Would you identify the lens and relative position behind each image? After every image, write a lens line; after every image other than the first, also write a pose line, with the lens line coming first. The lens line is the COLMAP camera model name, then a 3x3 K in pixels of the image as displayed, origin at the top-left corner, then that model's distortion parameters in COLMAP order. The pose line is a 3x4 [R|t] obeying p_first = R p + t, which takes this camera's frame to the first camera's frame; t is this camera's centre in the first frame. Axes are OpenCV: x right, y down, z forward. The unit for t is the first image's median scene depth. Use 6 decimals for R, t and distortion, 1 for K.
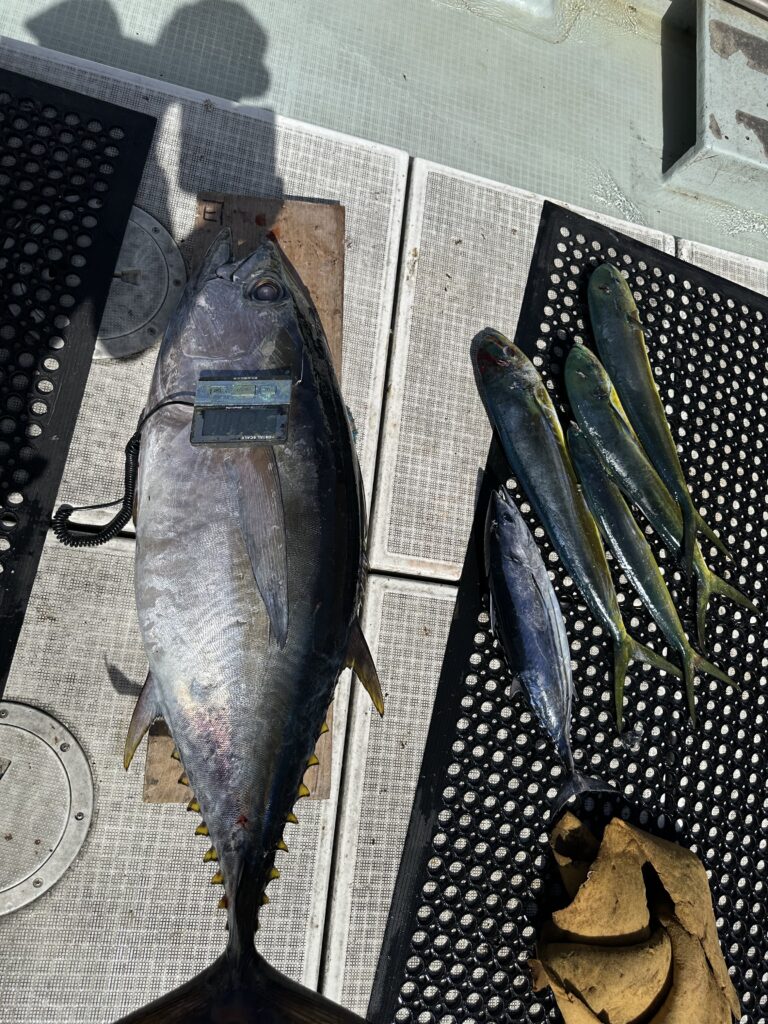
lens RADIAL K [[763.8, 0, 429.6], [0, 763.8, 598.5], [0, 0, 1]] dist [0.042421, -0.066906]
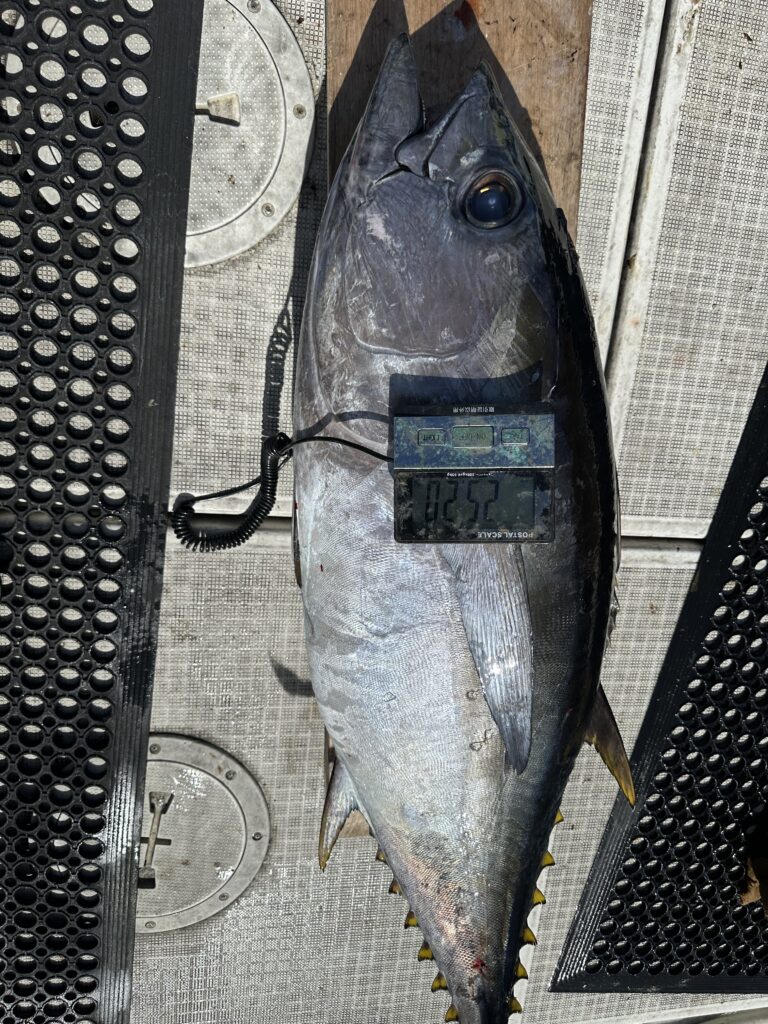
lens RADIAL K [[763.8, 0, 429.6], [0, 763.8, 598.5], [0, 0, 1]] dist [0.042421, -0.066906]
pose [[0.996814, 0.011781, -0.078891, -0.181939], [0.024024, 0.898769, 0.437764, -0.335583], [0.076062, -0.438265, 0.895622, 0.326124]]
